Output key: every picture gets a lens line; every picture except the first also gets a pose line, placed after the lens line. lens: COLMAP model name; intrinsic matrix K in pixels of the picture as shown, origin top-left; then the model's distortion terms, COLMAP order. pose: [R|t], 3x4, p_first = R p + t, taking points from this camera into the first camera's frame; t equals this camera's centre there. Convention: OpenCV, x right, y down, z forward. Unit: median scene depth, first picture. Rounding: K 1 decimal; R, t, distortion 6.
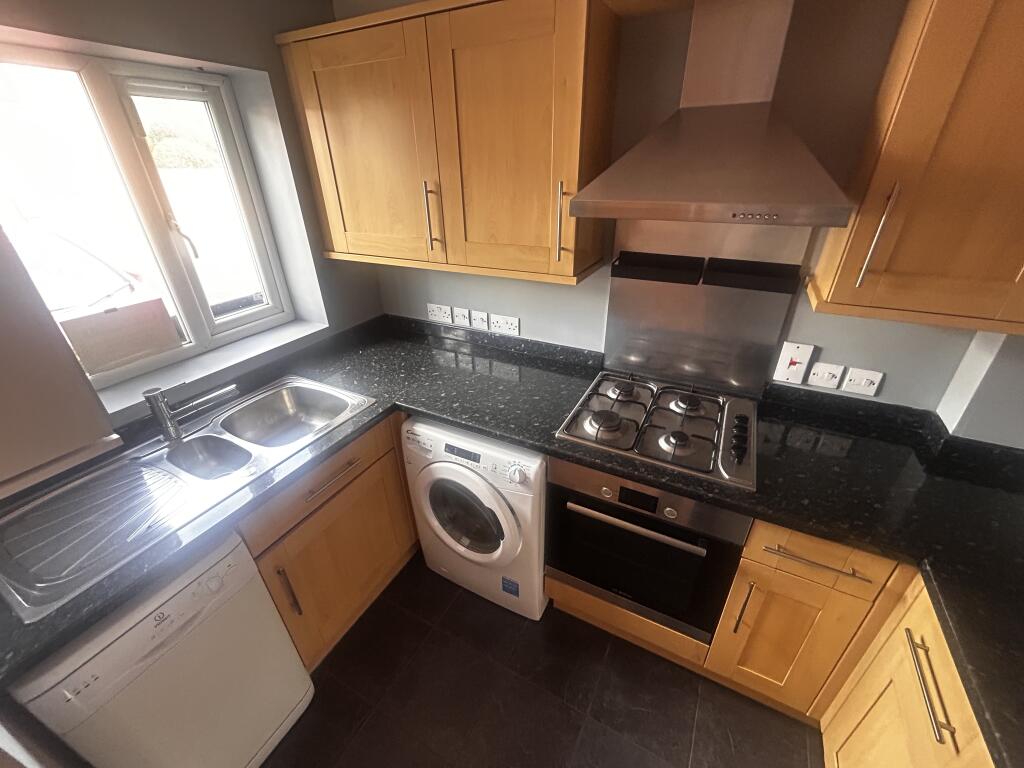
lens RADIAL K [[417.7, 0, 511.6], [0, 417.7, 383.9], [0, 0, 1]] dist [0.001292, -0.000126]
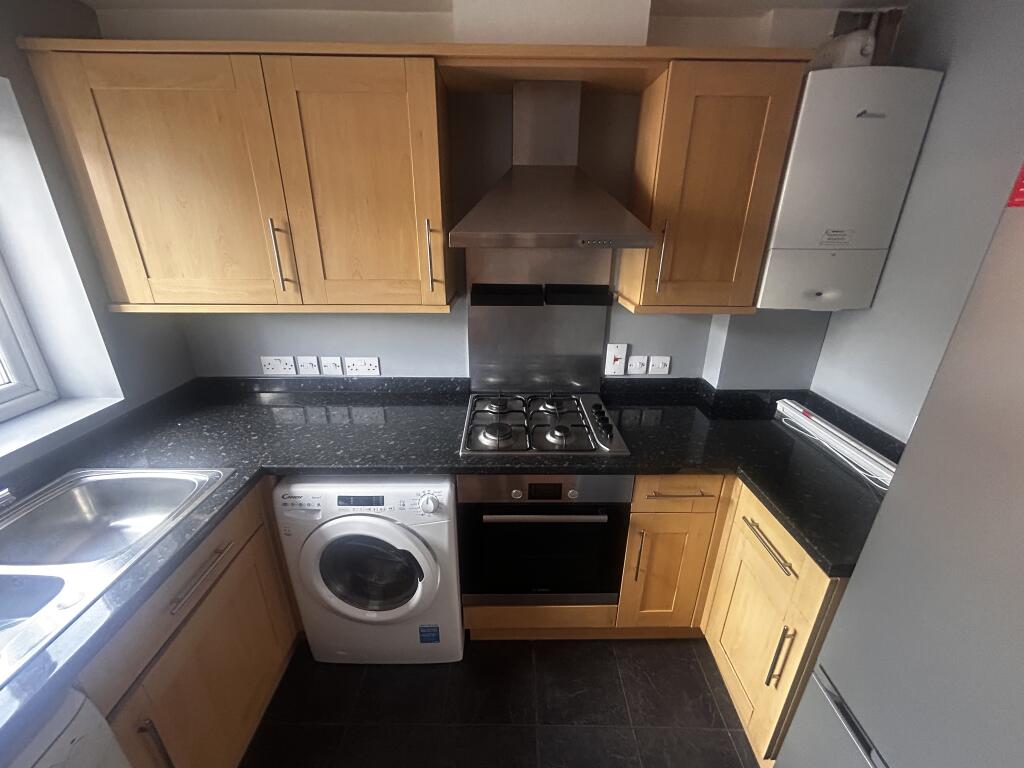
lens RADIAL K [[417.7, 0, 511.7], [0, 417.7, 383.1], [0, 0, 1]] dist [0.001292, -0.000126]
pose [[0.876793, -0.150180, 0.456816, -0.212904], [0.206469, 0.975530, -0.075580, 0.052783], [-0.434287, 0.160587, 0.886345, 0.001577]]
